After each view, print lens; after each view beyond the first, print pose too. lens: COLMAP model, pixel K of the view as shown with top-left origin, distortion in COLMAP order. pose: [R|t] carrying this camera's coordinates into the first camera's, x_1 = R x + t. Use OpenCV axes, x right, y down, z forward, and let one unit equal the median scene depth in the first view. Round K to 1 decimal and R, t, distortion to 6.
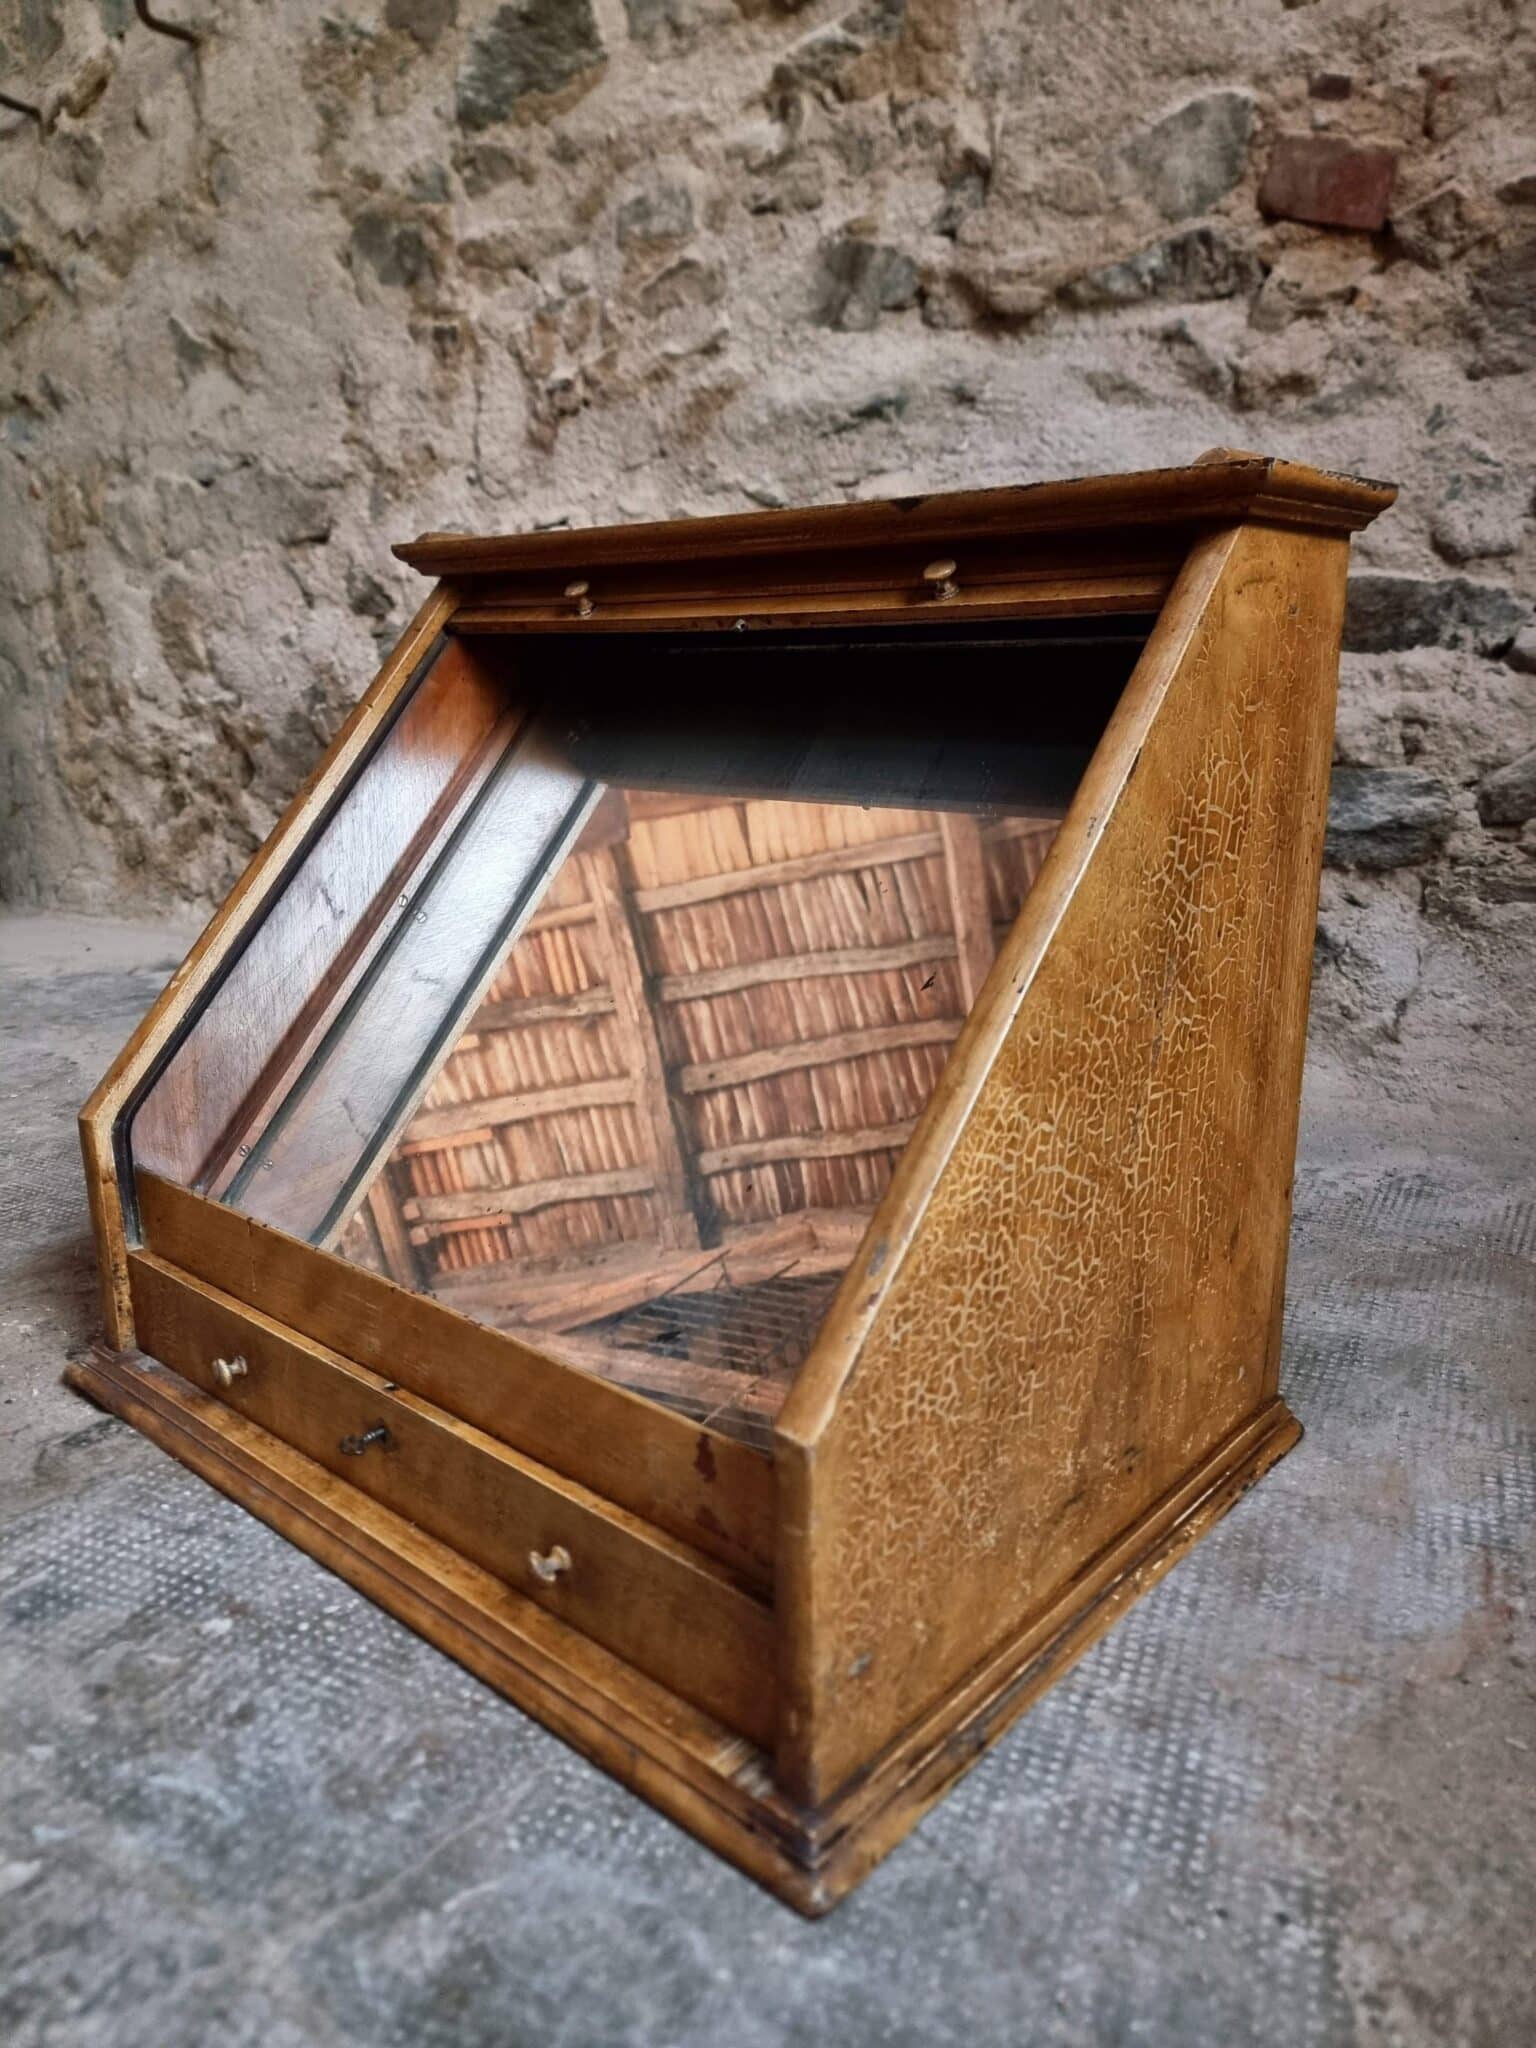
lens RADIAL K [[1427.6, 0, 765.6], [0, 1427.6, 1036.7], [0, 0, 1]] dist [0.049993, -0.043528]
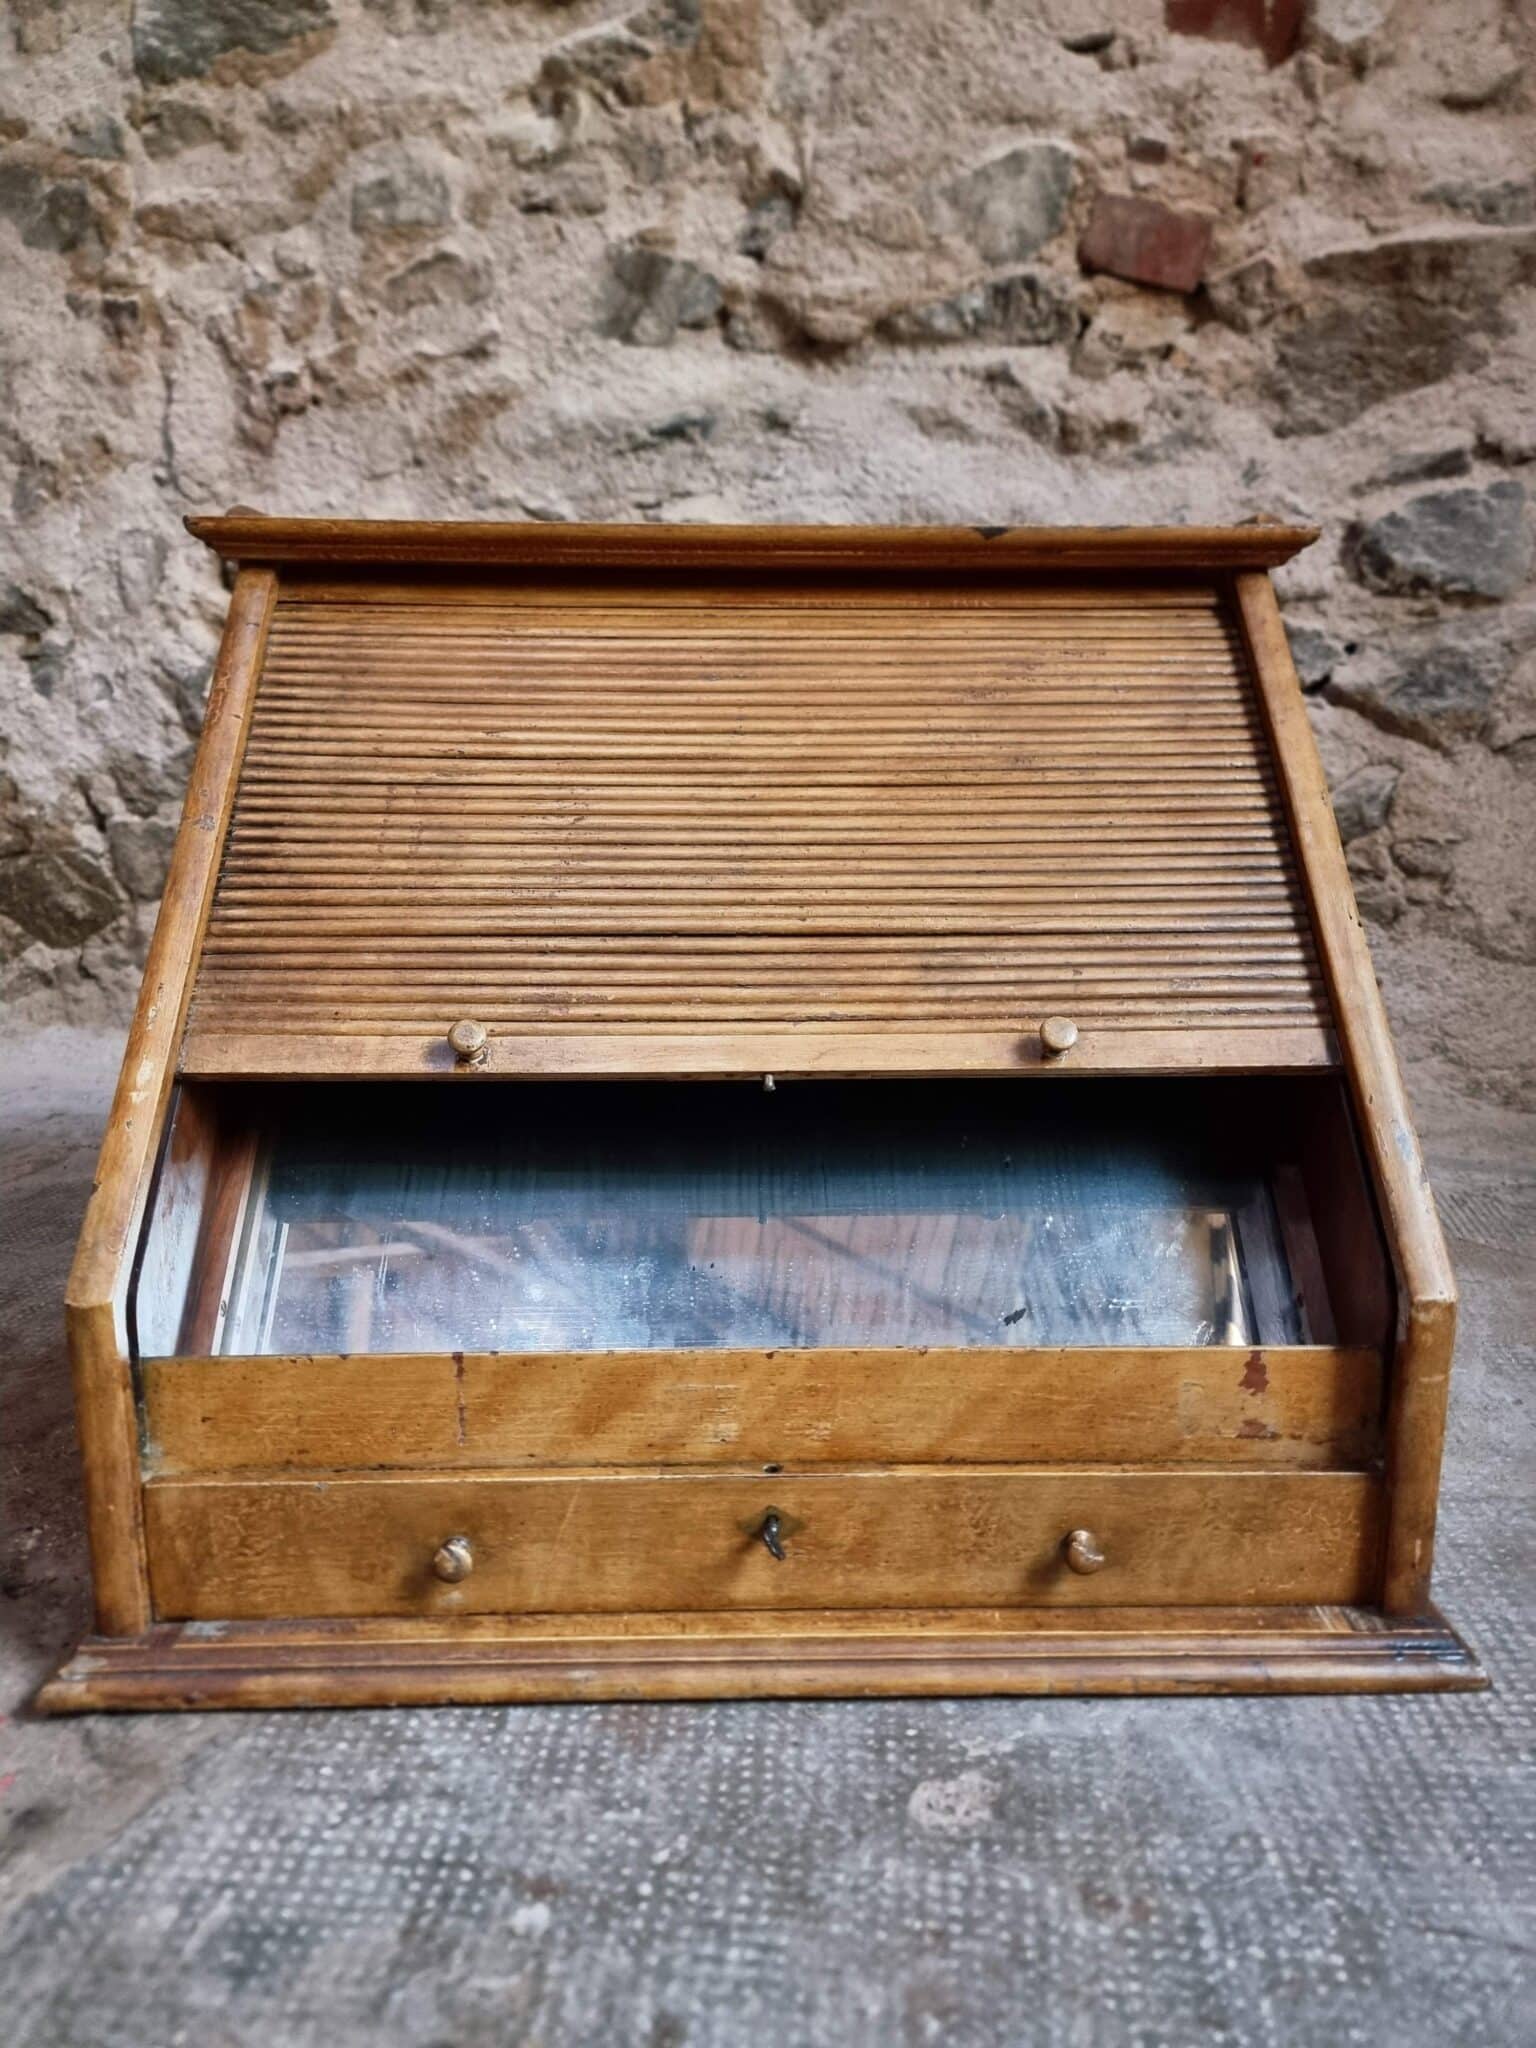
lens RADIAL K [[1425.3, 0, 771.6], [0, 1425.3, 1043.6], [0, 0, 1]] dist [0.052709, -0.051834]
pose [[0.942451, -0.066181, 0.327730, -0.227174], [0.076217, 0.996931, -0.017860, -0.010178], [-0.325542, 0.041811, 0.944603, 0.110520]]
